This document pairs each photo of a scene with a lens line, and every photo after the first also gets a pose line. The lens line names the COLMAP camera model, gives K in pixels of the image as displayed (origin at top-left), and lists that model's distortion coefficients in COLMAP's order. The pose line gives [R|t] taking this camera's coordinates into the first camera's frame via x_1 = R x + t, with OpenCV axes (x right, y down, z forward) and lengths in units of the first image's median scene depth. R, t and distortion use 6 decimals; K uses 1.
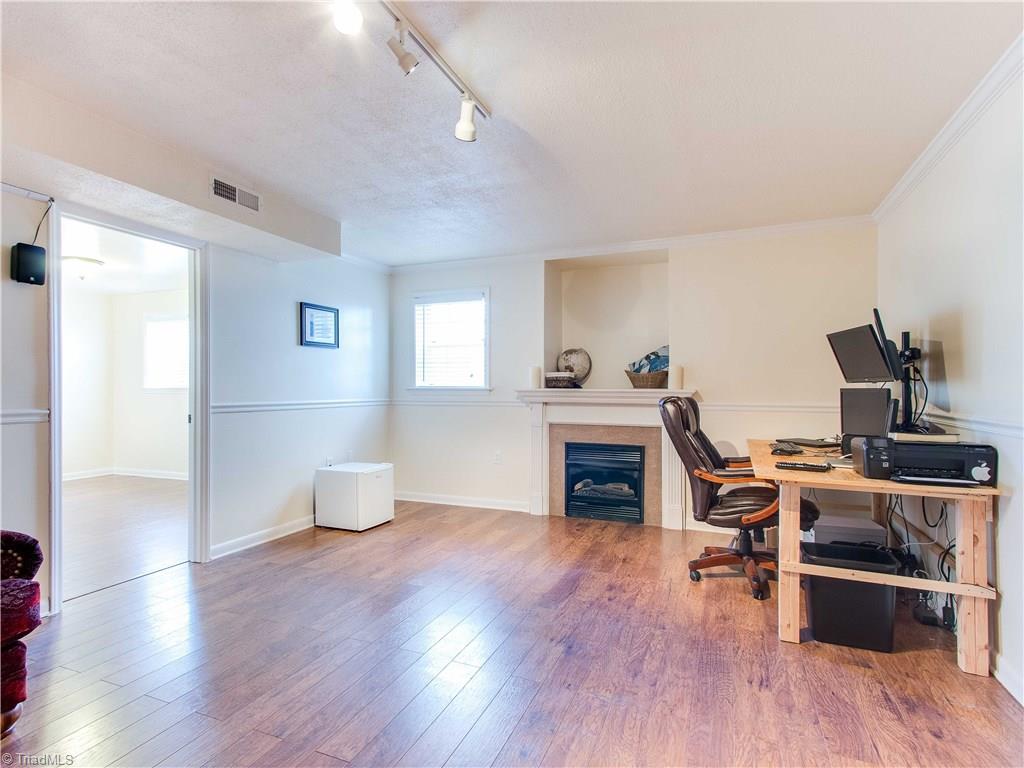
lens RADIAL K [[522.1, 0, 507.3], [0, 522.1, 388.4], [0, 0, 1]] dist [0.020696, -0.000129]
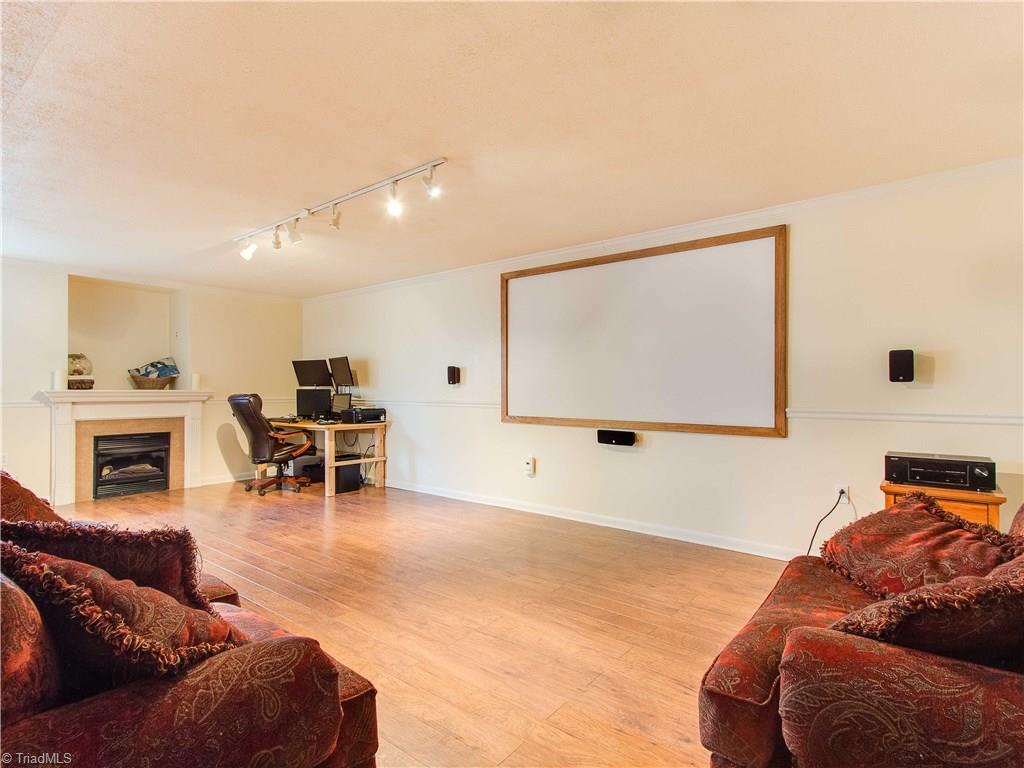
lens RADIAL K [[522.1, 0, 504.9], [0, 522.1, 388.5], [0, 0, 1]] dist [0.020696, -0.000129]
pose [[0.269770, 0.000217, 0.962925, -0.797895], [0.000927, 0.999999, -0.000485, -0.001016], [-0.962924, 0.001023, 0.269770, -0.201525]]
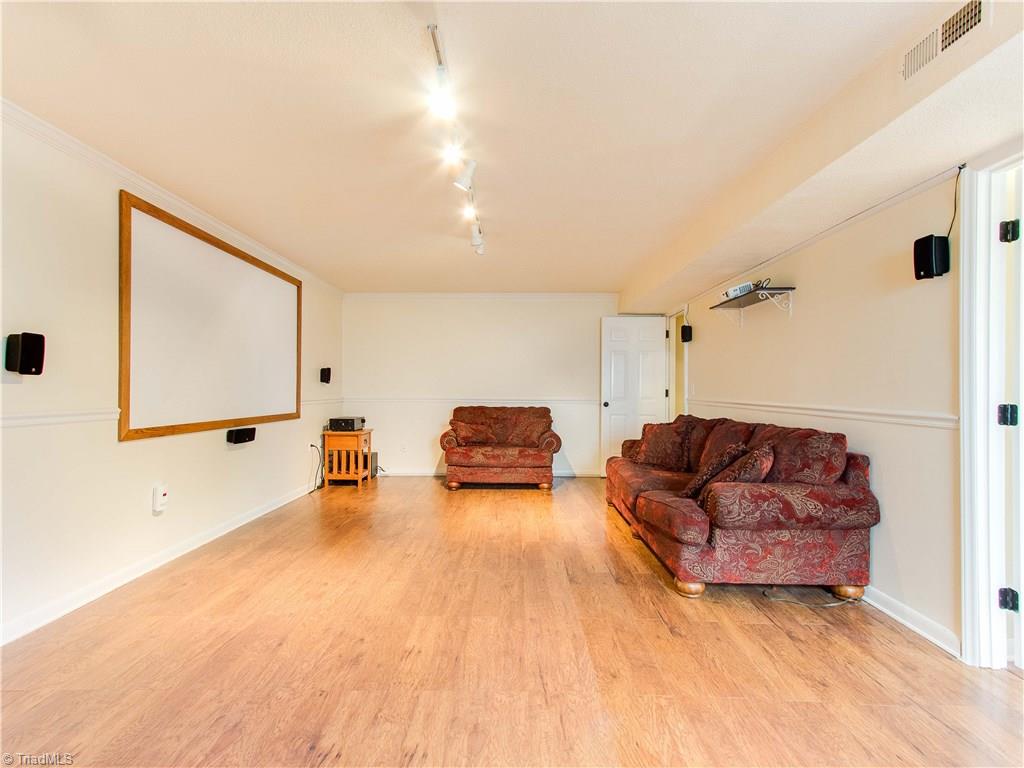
lens RADIAL K [[522.1, 0, 512.3], [0, 522.1, 382.5], [0, 0, 1]] dist [0.020696, -0.000129]
pose [[-0.922343, -0.007144, -0.386306, 0.076410], [-0.004418, 0.999959, -0.007944, -0.001386], [0.386347, -0.005620, -0.922336, 0.904672]]
